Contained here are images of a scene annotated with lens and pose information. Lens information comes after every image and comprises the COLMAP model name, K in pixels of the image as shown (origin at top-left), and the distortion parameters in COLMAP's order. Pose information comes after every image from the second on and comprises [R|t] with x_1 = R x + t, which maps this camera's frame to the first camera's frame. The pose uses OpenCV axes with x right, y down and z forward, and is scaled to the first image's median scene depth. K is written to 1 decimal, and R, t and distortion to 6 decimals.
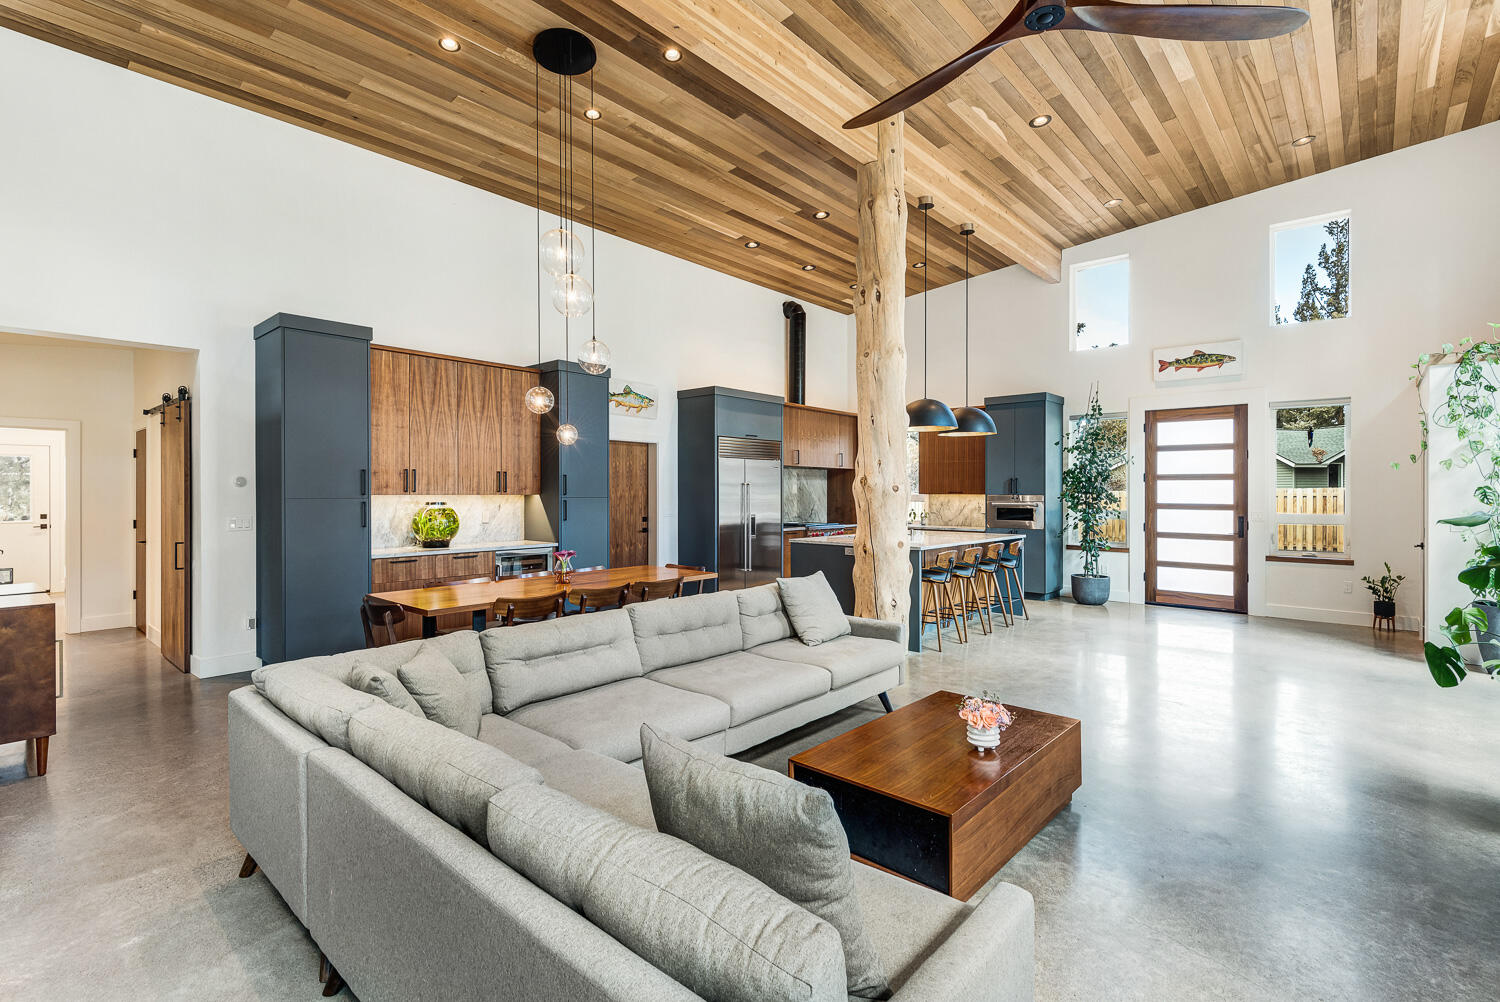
lens RADIAL K [[693.8, 0, 739.8], [0, 693.8, 497.0], [0, 0, 1]] dist [0.026991, -0.013584]
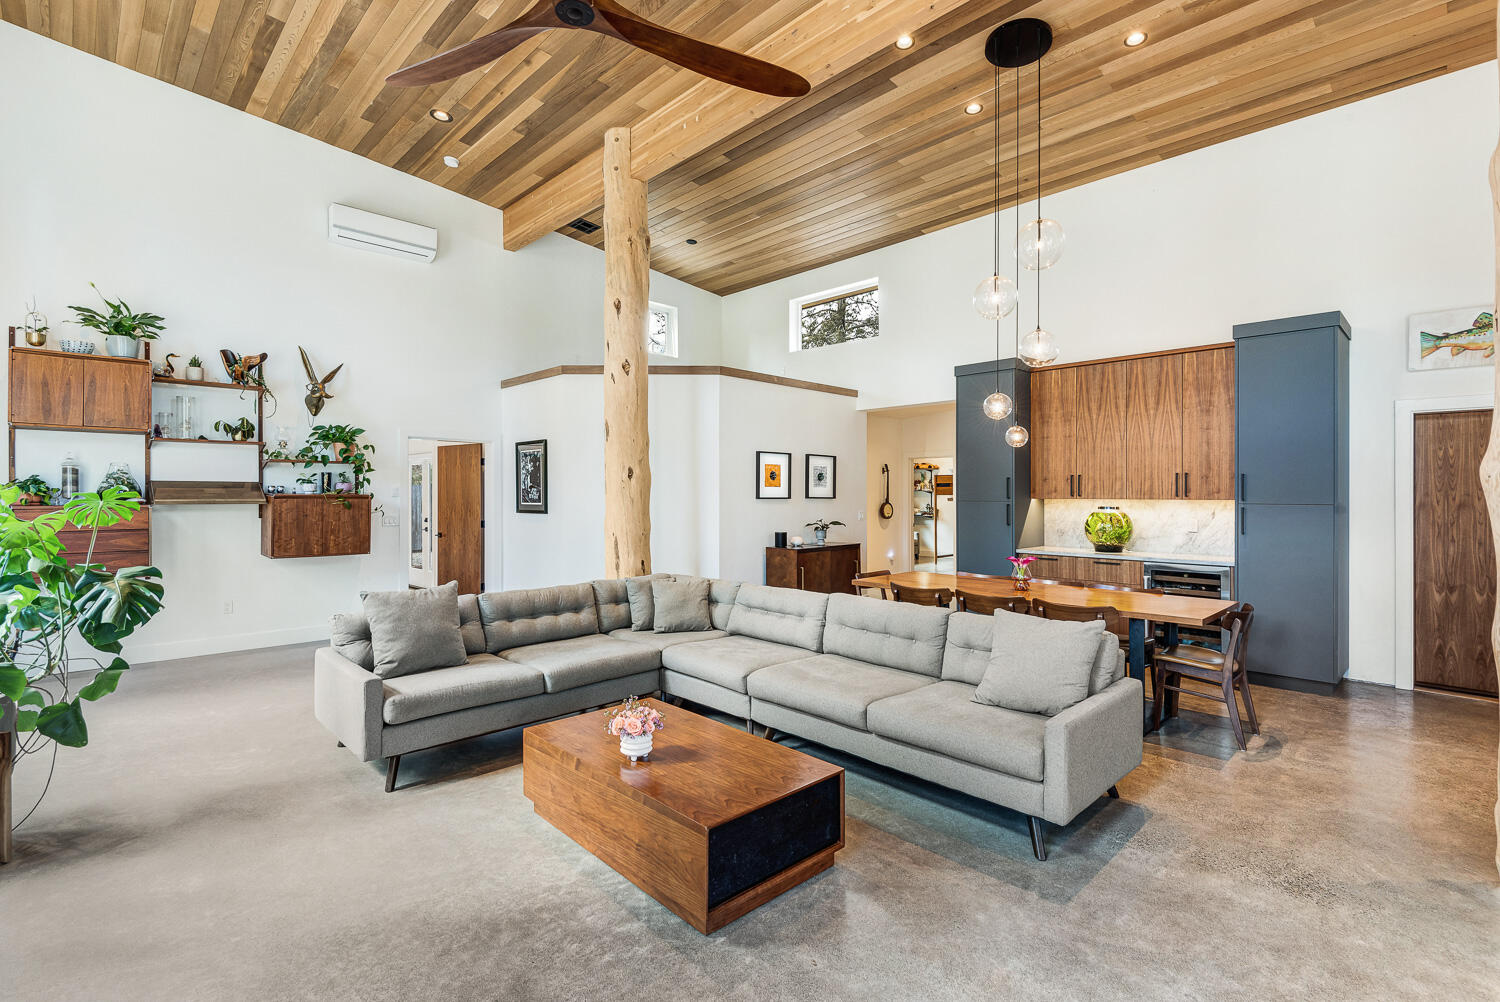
lens RADIAL K [[693.8, 0, 746.7], [0, 693.8, 498.0], [0, 0, 1]] dist [0.026991, -0.013584]
pose [[-0.065043, 0.003020, -0.997878, 0.578726], [-0.008592, 0.999957, 0.003586, -0.004097], [0.997845, 0.008807, -0.065014, 0.535203]]
